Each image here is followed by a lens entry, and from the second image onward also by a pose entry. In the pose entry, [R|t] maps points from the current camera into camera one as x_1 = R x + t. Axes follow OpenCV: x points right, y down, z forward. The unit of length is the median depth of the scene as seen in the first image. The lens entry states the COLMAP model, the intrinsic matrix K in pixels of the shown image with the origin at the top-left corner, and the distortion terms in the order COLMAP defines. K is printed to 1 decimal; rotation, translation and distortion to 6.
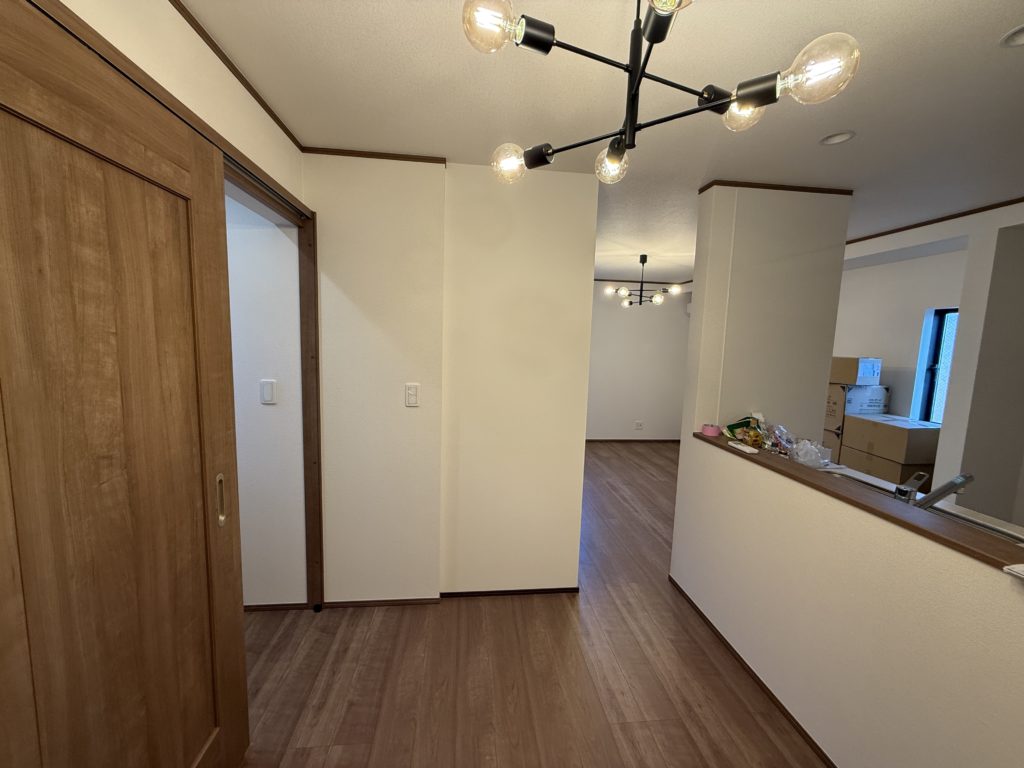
lens RADIAL K [[407.1, 0, 512.1], [0, 407.1, 385.8], [0, 0, 1]] dist [-0.001631, -0.000041]
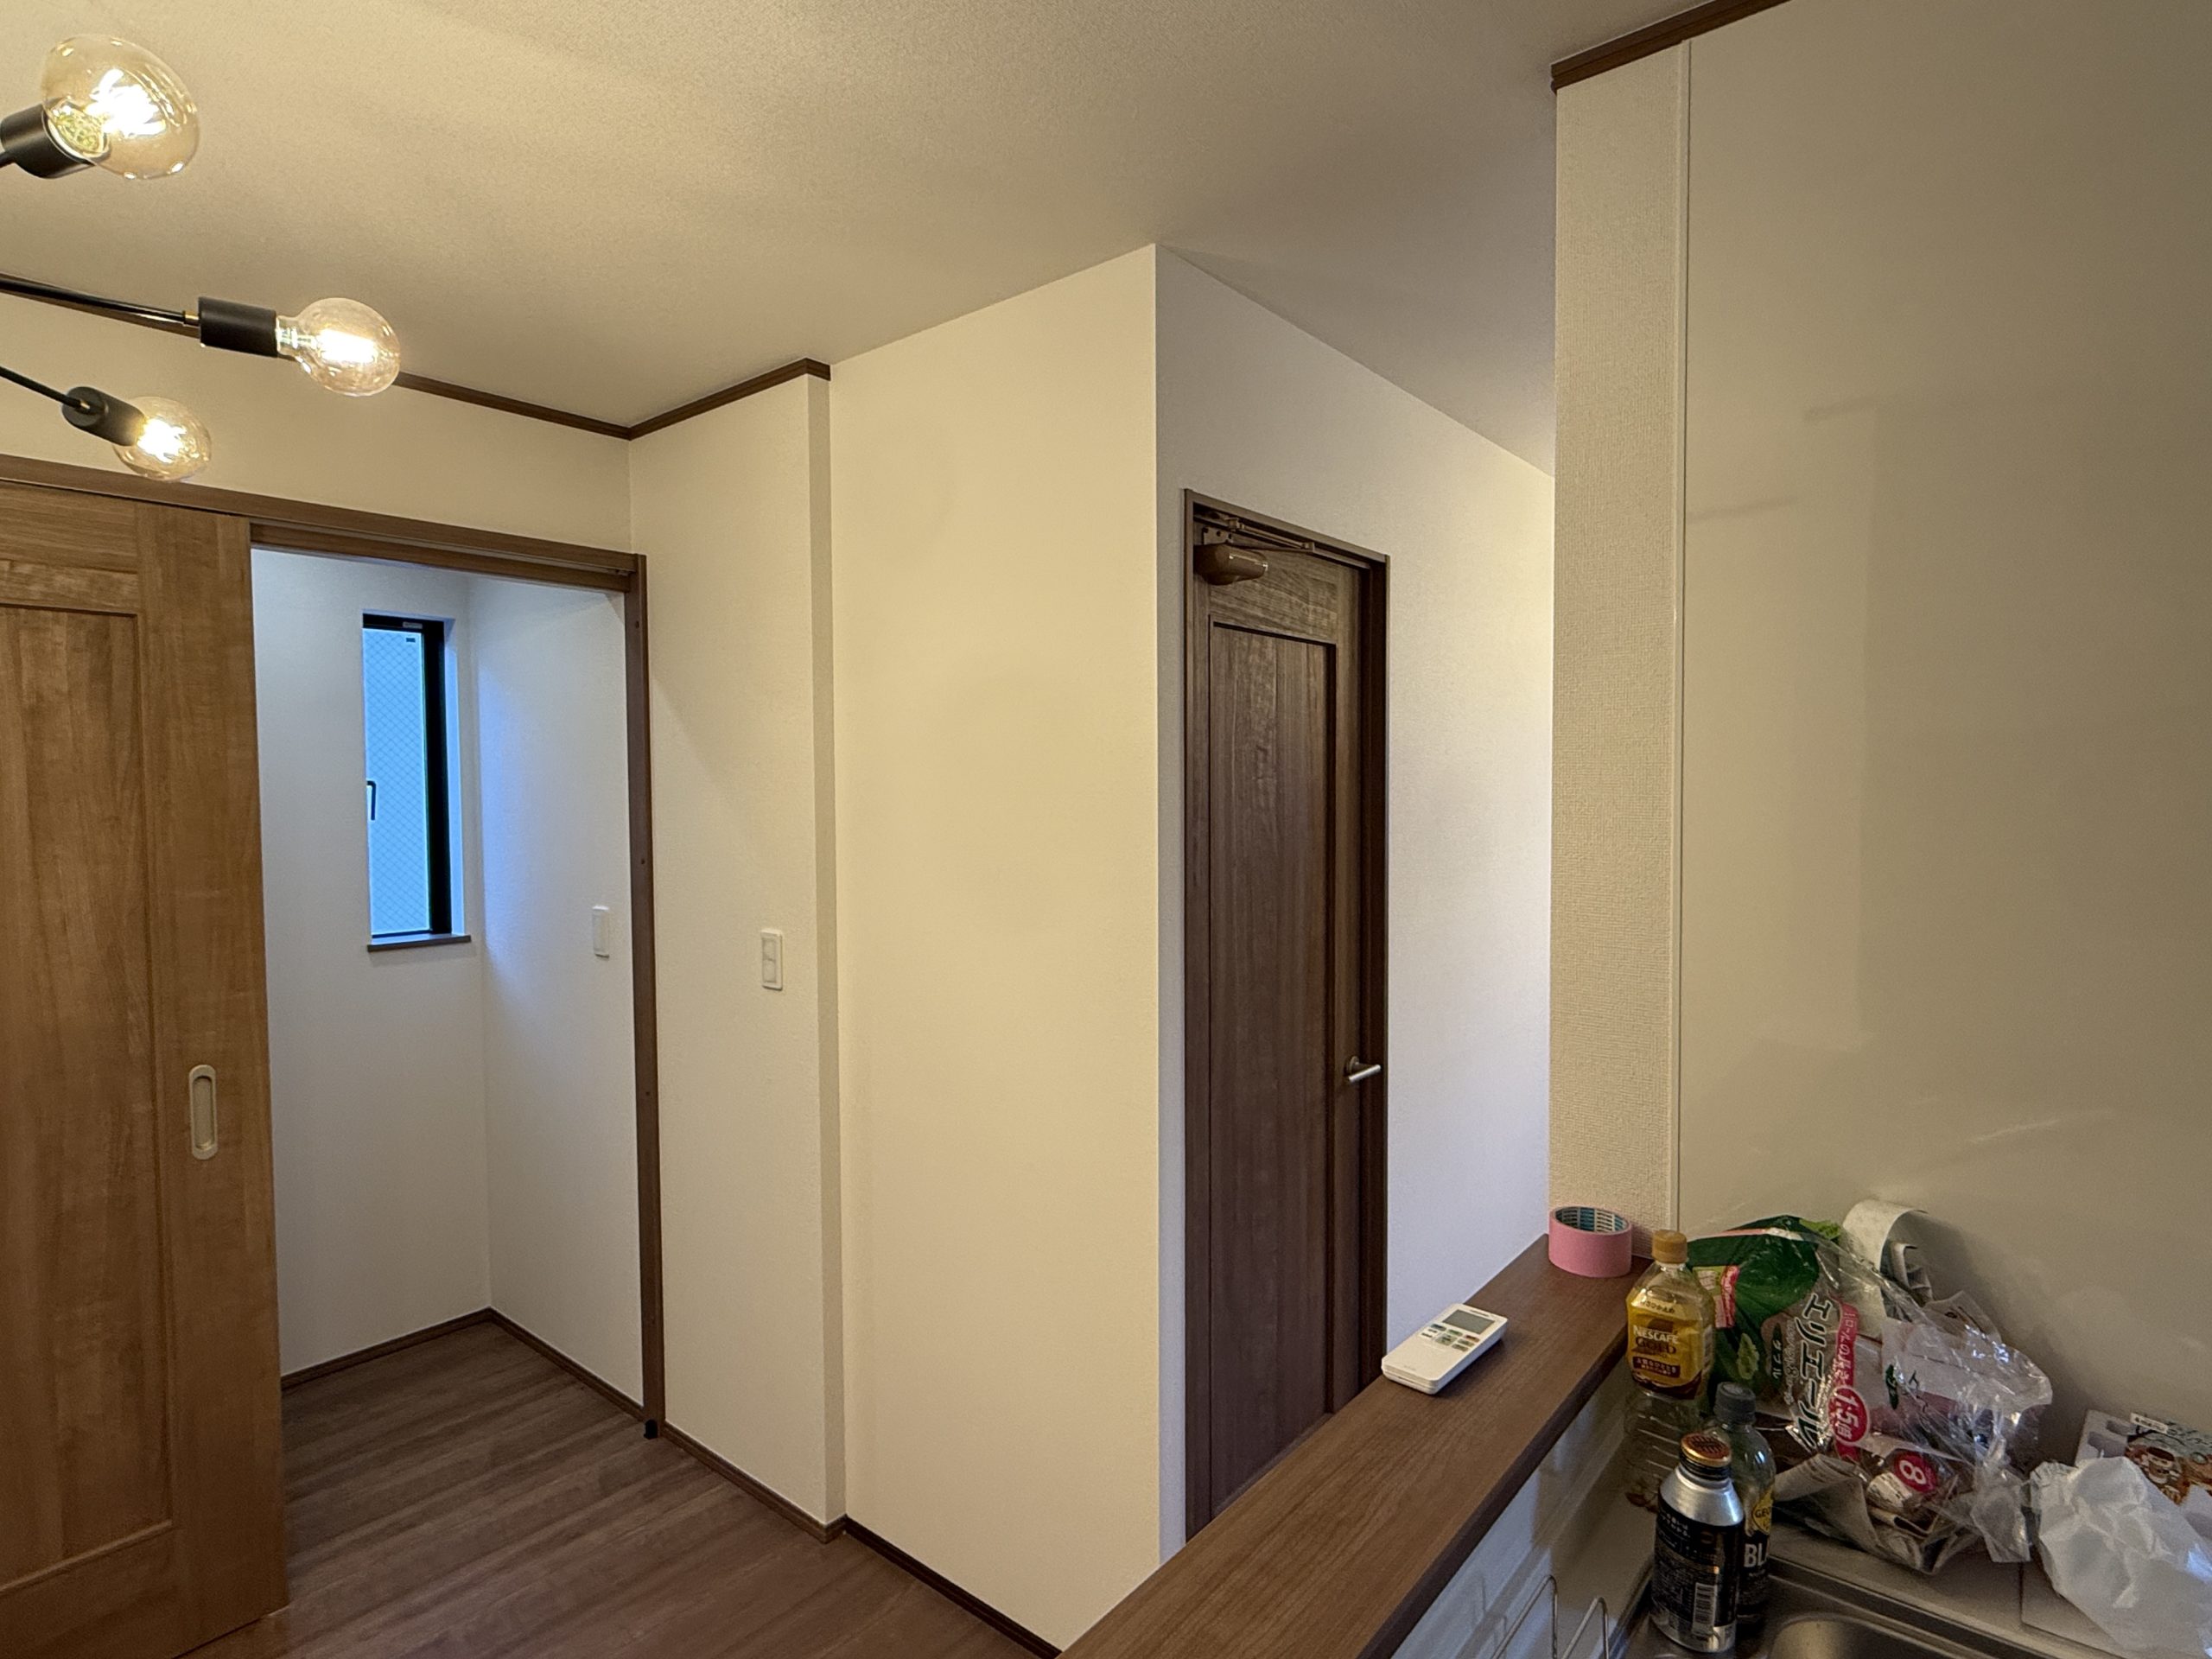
lens RADIAL K [[1173.8, 0, 1113.7], [0, 1173.8, 835.1], [0, 0, 1]] dist [0.002712, 0.000943]
pose [[0.691811, -0.004514, -0.722064, 1.435304], [-0.055472, 0.996693, -0.059379, -0.084654], [0.719945, 0.081133, 0.689273, 0.783220]]
